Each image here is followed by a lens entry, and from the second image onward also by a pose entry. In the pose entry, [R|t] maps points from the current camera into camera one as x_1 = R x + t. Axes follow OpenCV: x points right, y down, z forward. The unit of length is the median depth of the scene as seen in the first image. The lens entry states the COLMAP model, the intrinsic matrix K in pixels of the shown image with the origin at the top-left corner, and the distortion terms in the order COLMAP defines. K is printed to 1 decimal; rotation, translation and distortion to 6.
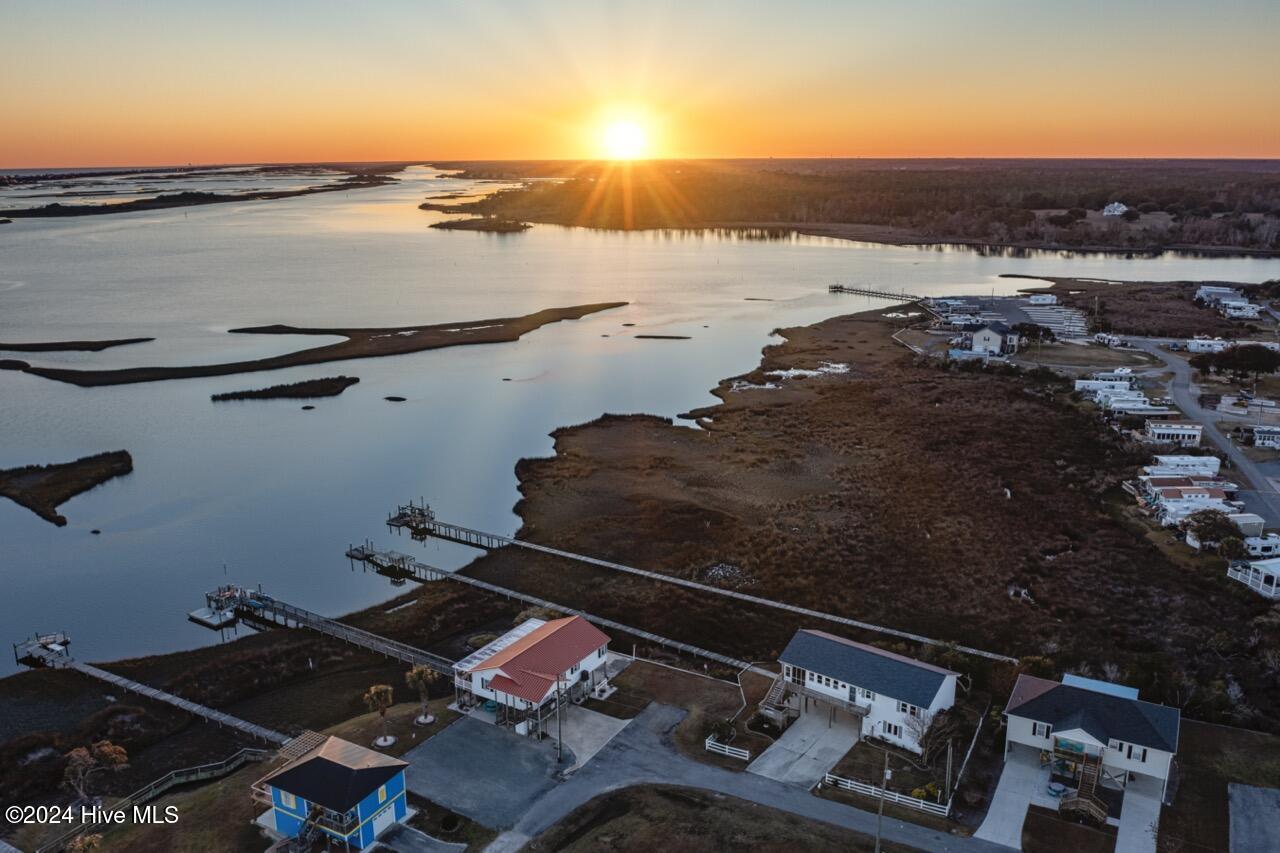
lens RADIAL K [[975.7, 0, 640.0], [0, 975.7, 426.5], [0, 0, 1]] dist [-0.028639, 0.004645]
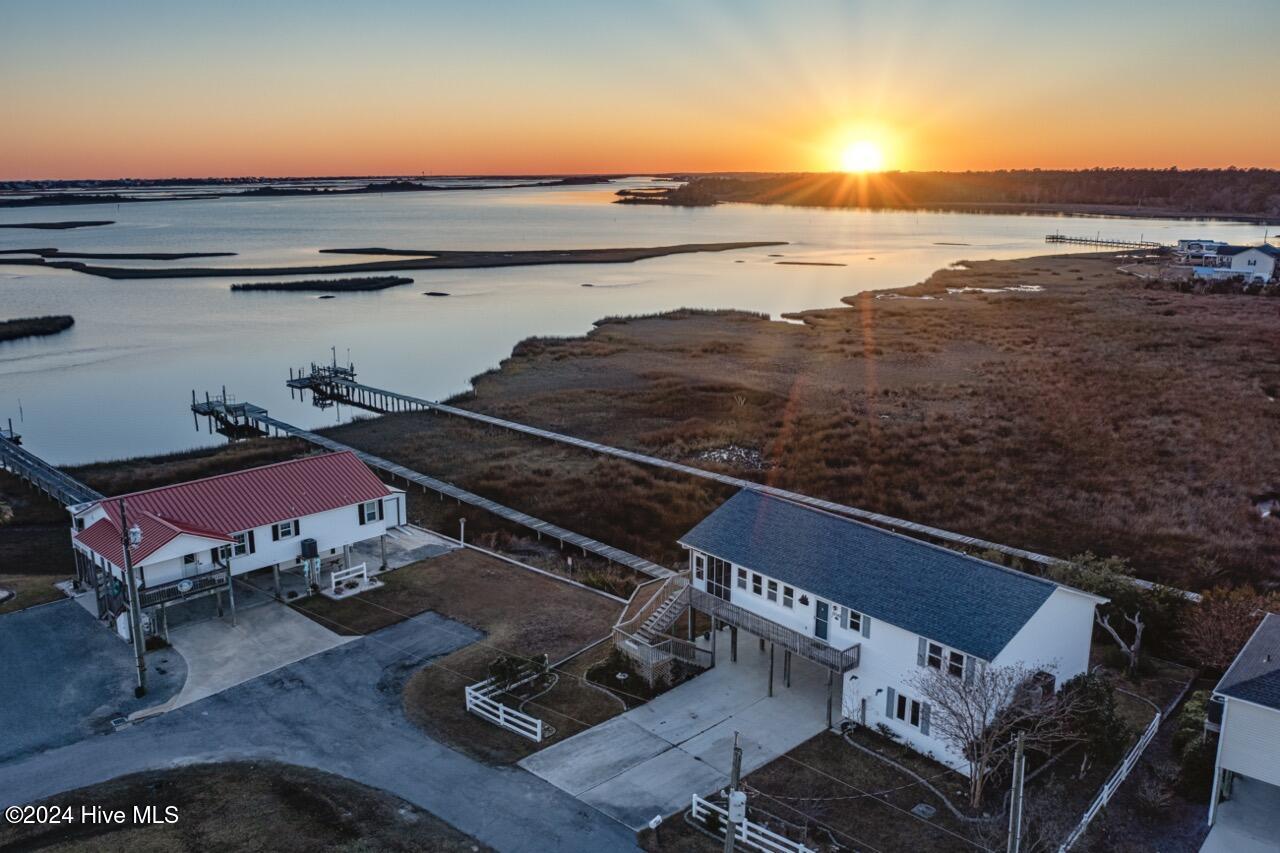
lens RADIAL K [[975.7, 0, 640.0], [0, 975.7, 426.5], [0, 0, 1]] dist [-0.028639, 0.004645]
pose [[0.972839, 0.039126, -0.228150, 0.228106], [-0.044483, 0.998841, -0.018384, 0.197260], [0.227167, 0.028034, 0.973452, 0.553410]]
